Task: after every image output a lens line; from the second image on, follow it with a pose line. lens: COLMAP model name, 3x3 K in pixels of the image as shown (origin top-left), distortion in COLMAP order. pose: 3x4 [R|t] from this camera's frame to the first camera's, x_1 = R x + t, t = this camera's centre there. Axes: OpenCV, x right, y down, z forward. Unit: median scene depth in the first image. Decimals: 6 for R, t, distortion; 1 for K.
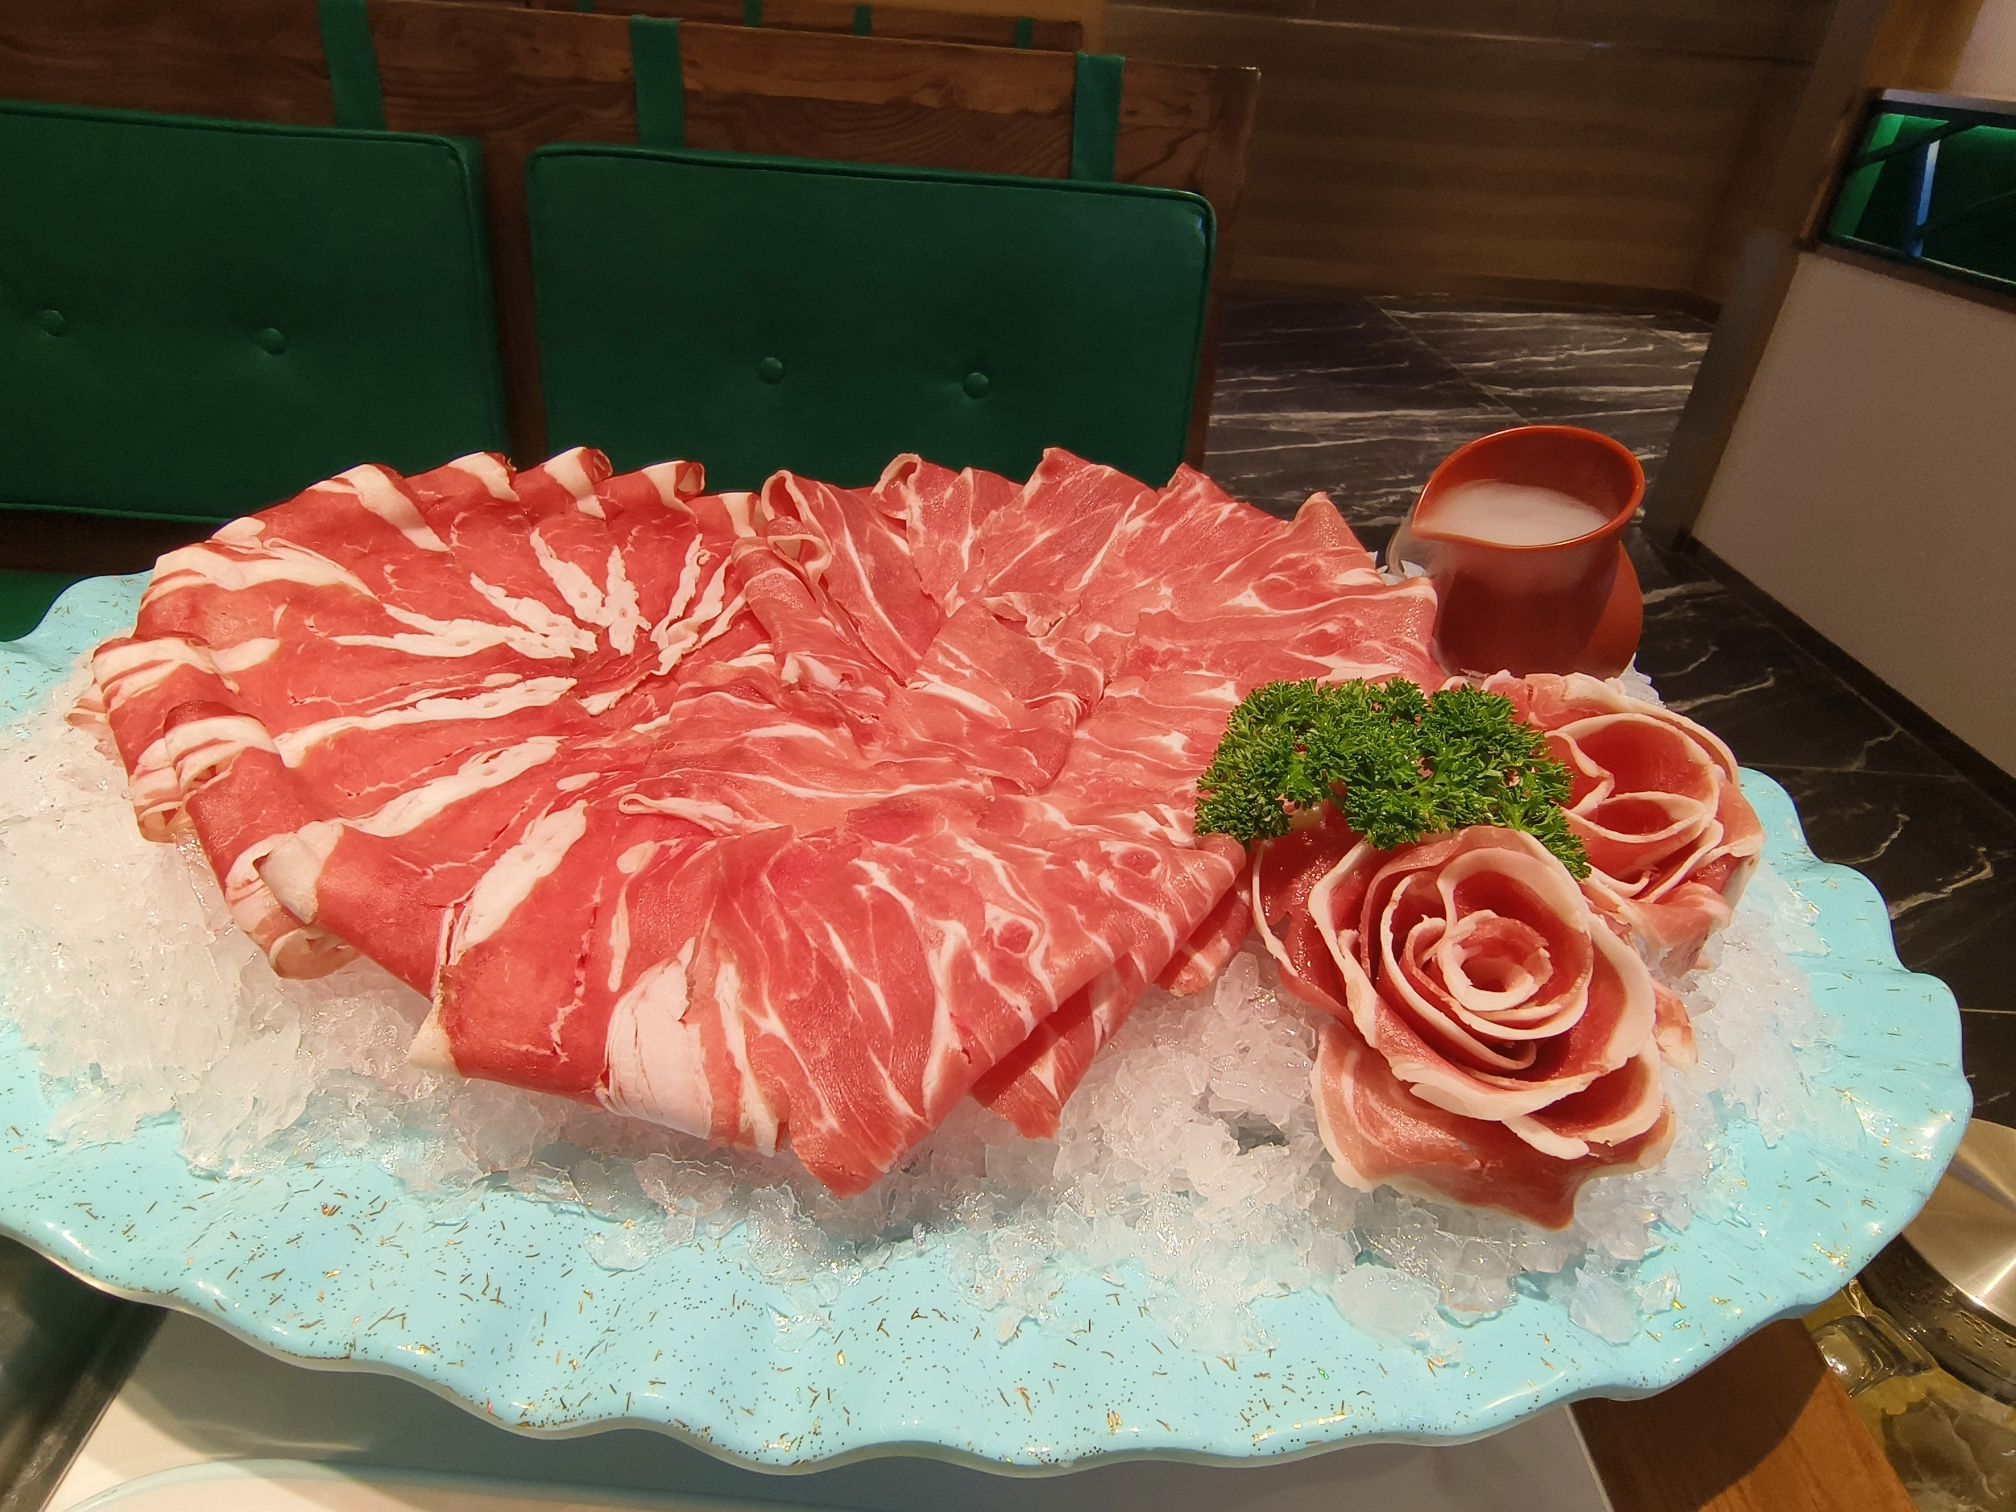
lens RADIAL K [[1222.7, 0, 1007.7], [0, 1222.7, 751.5], [0, 0, 1]] dist [0.001705, -0.006672]
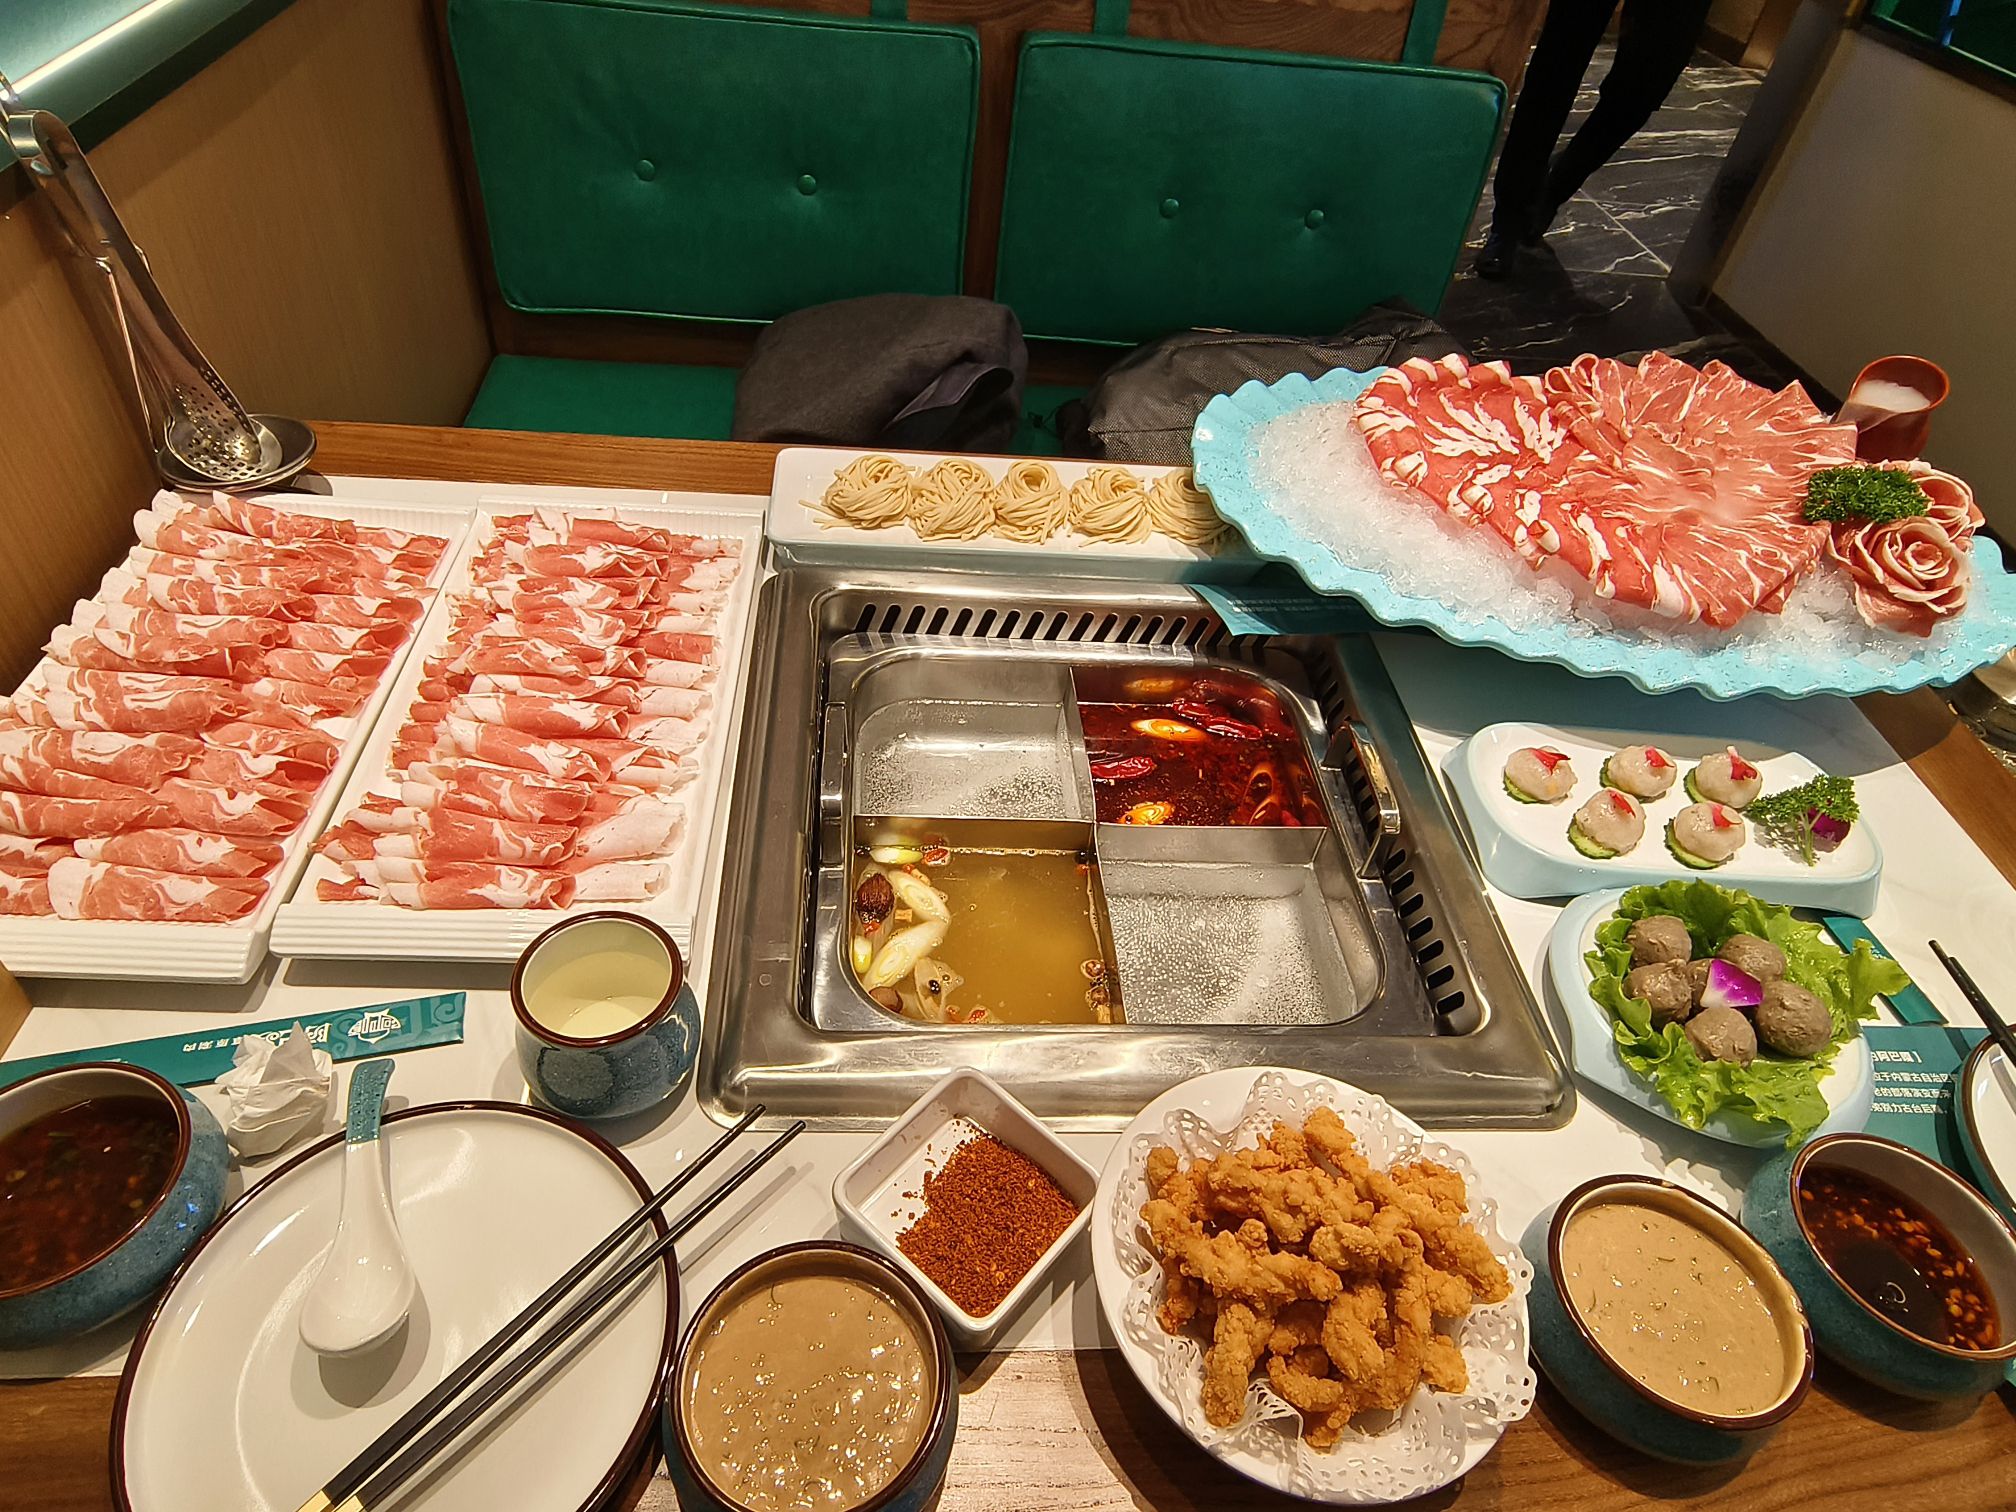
lens RADIAL K [[1222.7, 0, 1007.0], [0, 1222.7, 759.7], [0, 0, 1]] dist [0.001705, -0.006672]
pose [[0.998134, -0.023328, 0.056434, -1.449871], [0.010650, 0.976491, 0.215296, -0.019837], [-0.060129, -0.214293, 0.974917, -1.399992]]
